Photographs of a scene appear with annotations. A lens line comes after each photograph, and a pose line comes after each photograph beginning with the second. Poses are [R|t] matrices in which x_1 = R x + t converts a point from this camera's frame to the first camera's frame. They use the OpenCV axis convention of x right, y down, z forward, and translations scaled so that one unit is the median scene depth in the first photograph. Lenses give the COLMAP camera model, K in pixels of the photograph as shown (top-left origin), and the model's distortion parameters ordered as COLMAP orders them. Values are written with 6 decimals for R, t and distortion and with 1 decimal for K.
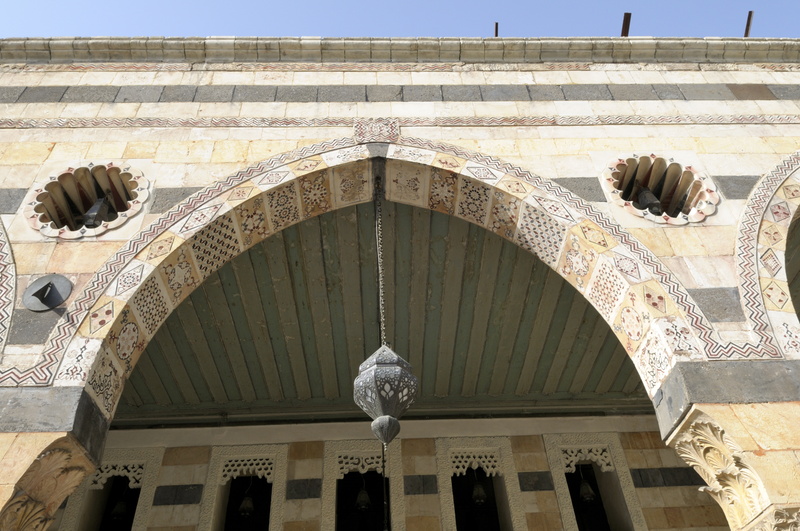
lens RADIAL K [[617.8, 0, 403.7], [0, 617.8, 264.5], [0, 0, 1]] dist [0.008919, -0.003574]
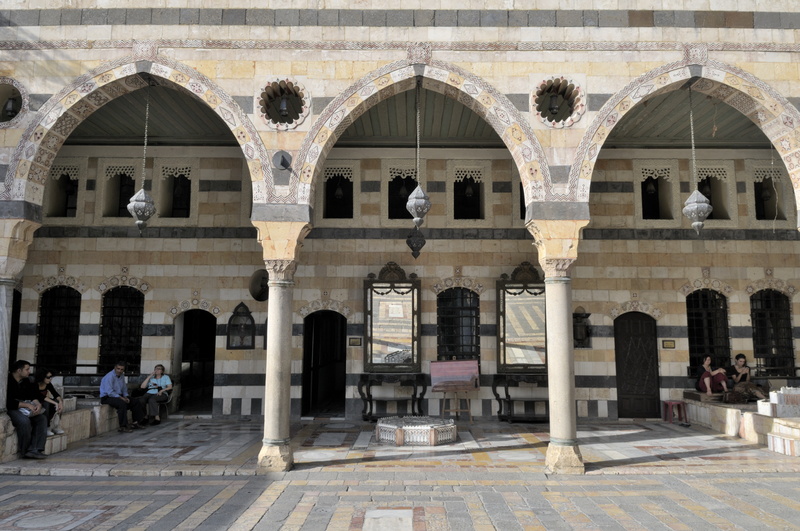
lens RADIAL K [[552.7, 0, 403.3], [0, 552.7, 288.7], [0, 0, 1]] dist [0.029419, -0.002448]
pose [[0.998181, 0.050941, -0.032245, -0.000847], [-0.020101, 0.785439, 0.618612, -0.748519], [0.056839, -0.616839, 0.785034, -0.817753]]
